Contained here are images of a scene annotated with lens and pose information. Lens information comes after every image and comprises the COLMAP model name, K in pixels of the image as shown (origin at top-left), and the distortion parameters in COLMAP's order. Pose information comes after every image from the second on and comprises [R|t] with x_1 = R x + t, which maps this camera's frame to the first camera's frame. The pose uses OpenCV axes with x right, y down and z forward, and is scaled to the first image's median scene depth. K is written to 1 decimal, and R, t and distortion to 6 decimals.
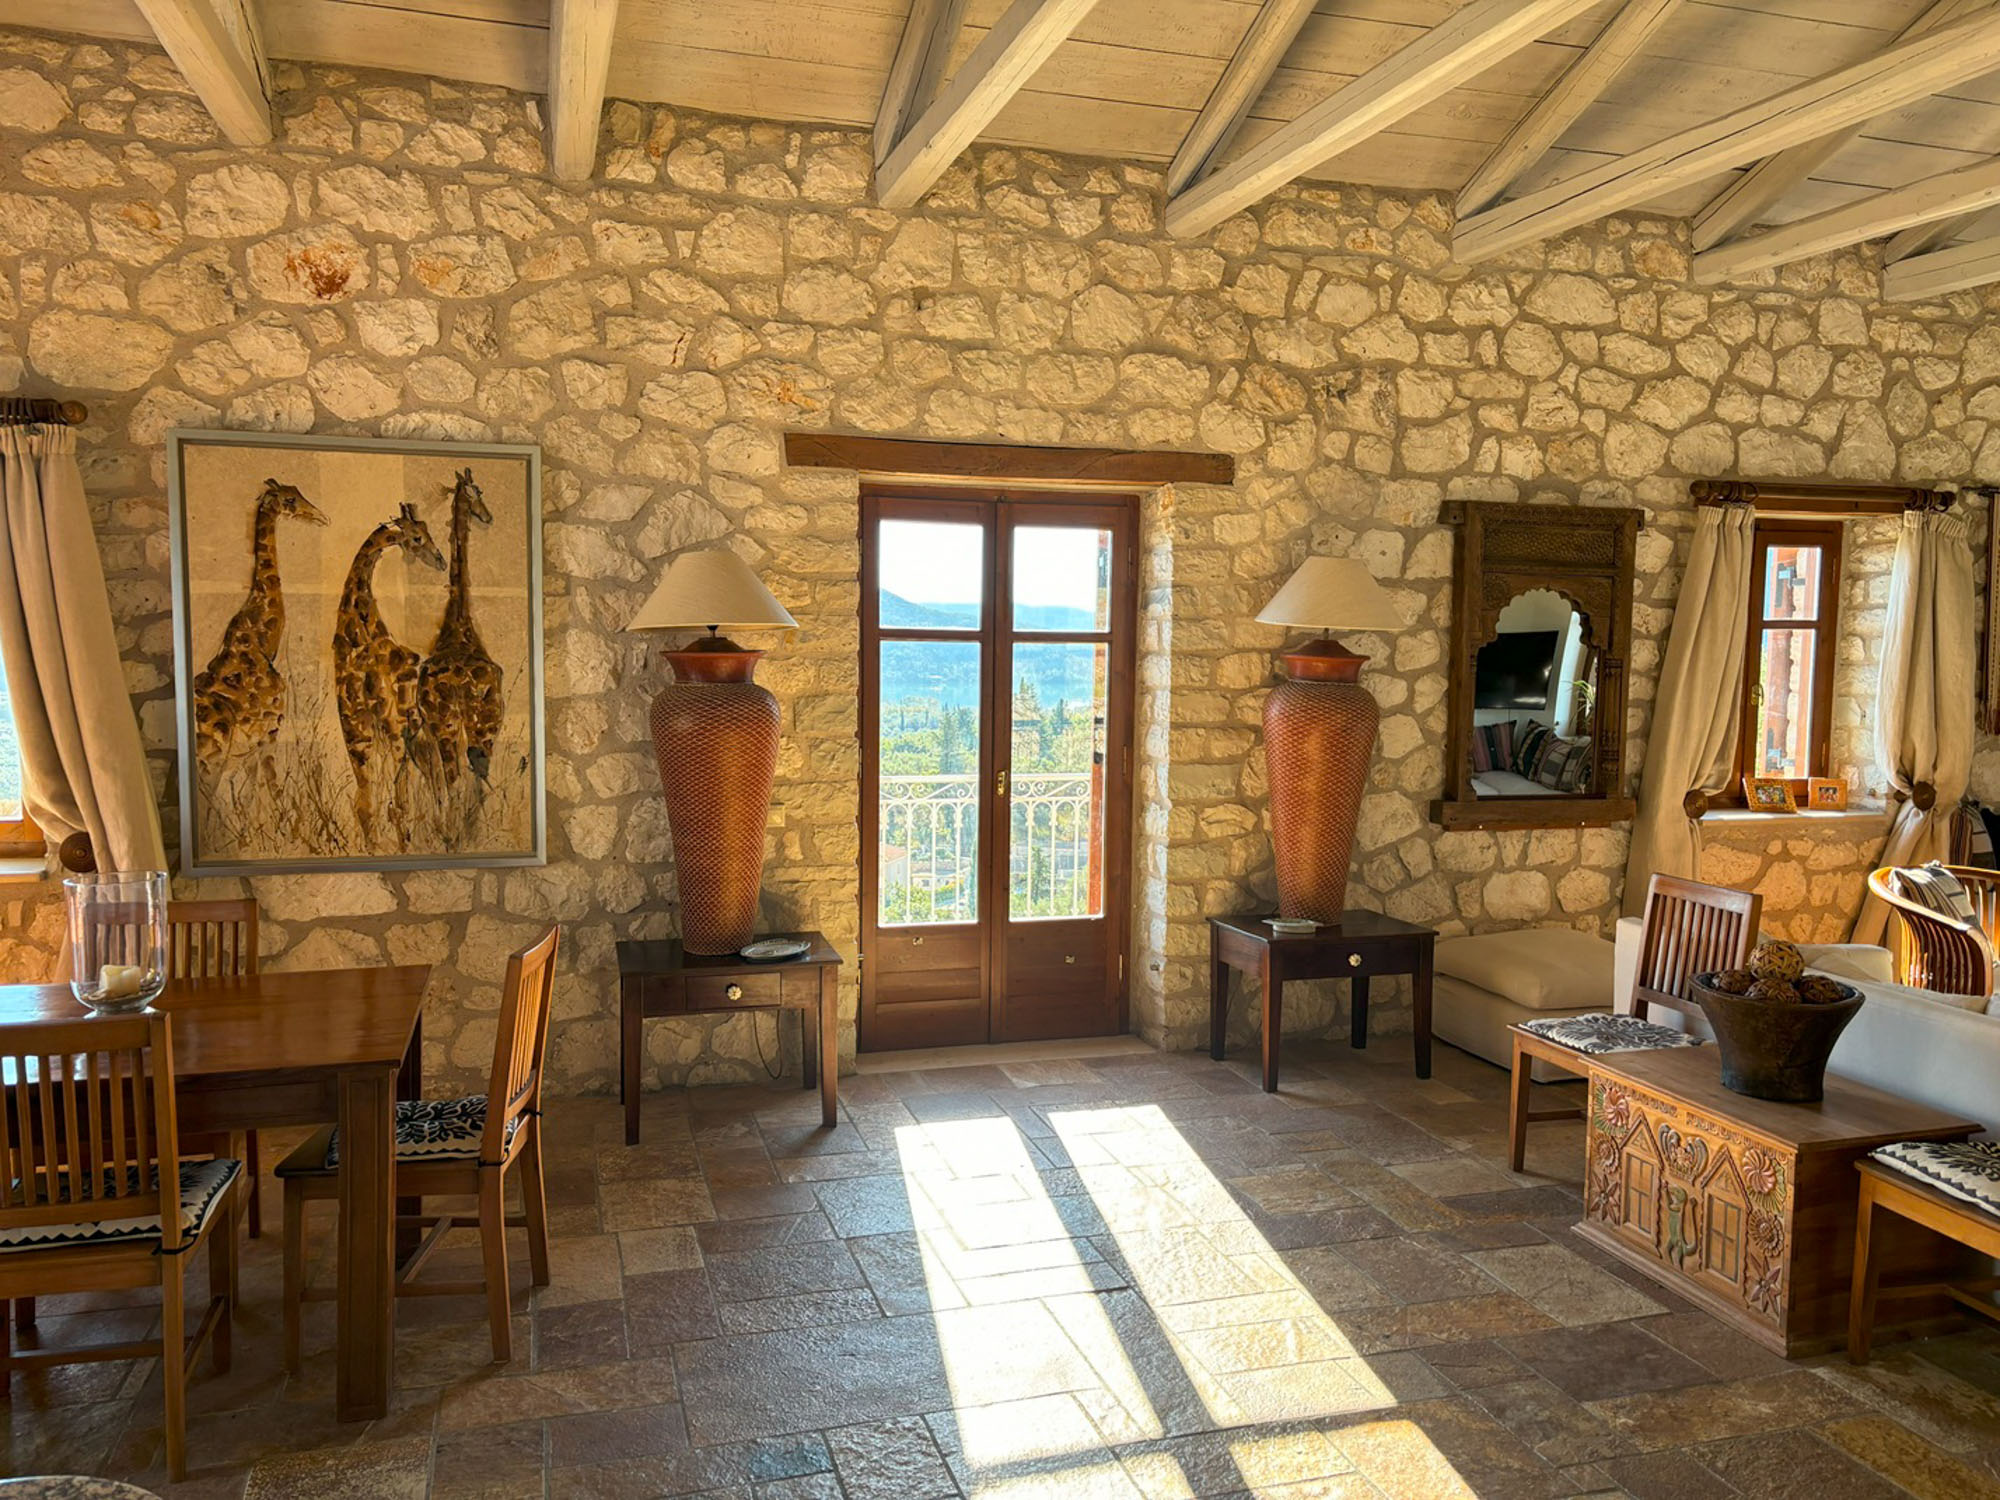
lens RADIAL K [[1535.8, 0, 1008.3], [0, 1535.8, 760.7], [0, 0, 1]] dist [0.042488, -0.037222]
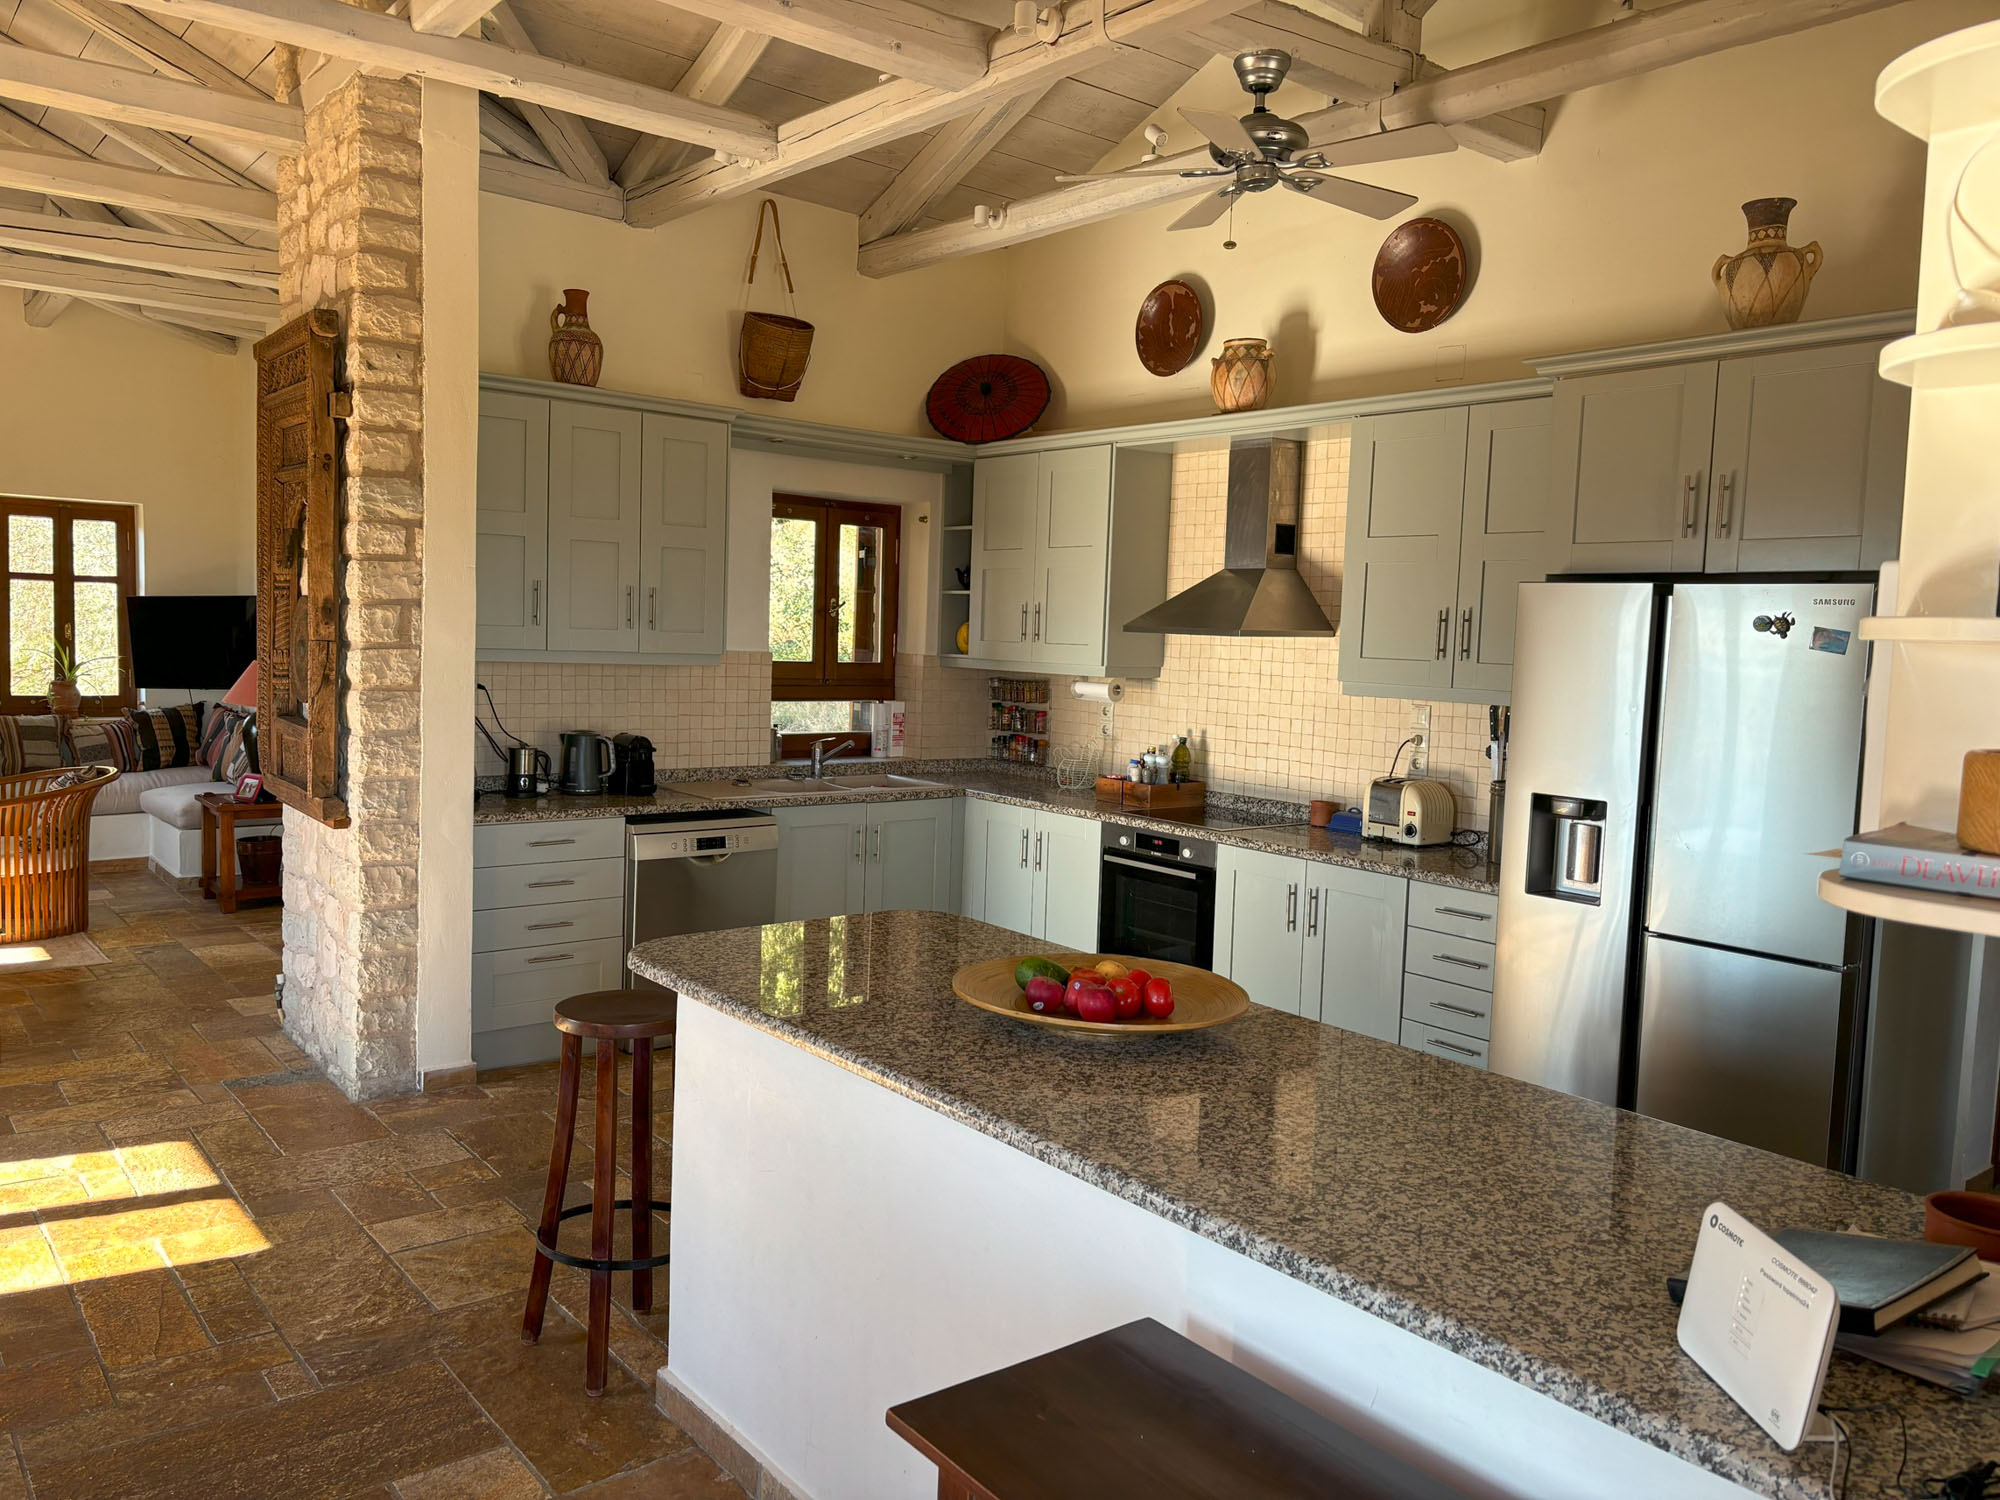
lens RADIAL K [[1535.8, 0, 1008.3], [0, 1535.8, 760.7], [0, 0, 1]] dist [0.042488, -0.037222]
pose [[-0.375449, -0.104100, 0.920978, -0.705287], [0.031177, 0.991692, 0.124803, -0.031520], [-0.926319, 0.075571, -0.369084, 0.291723]]
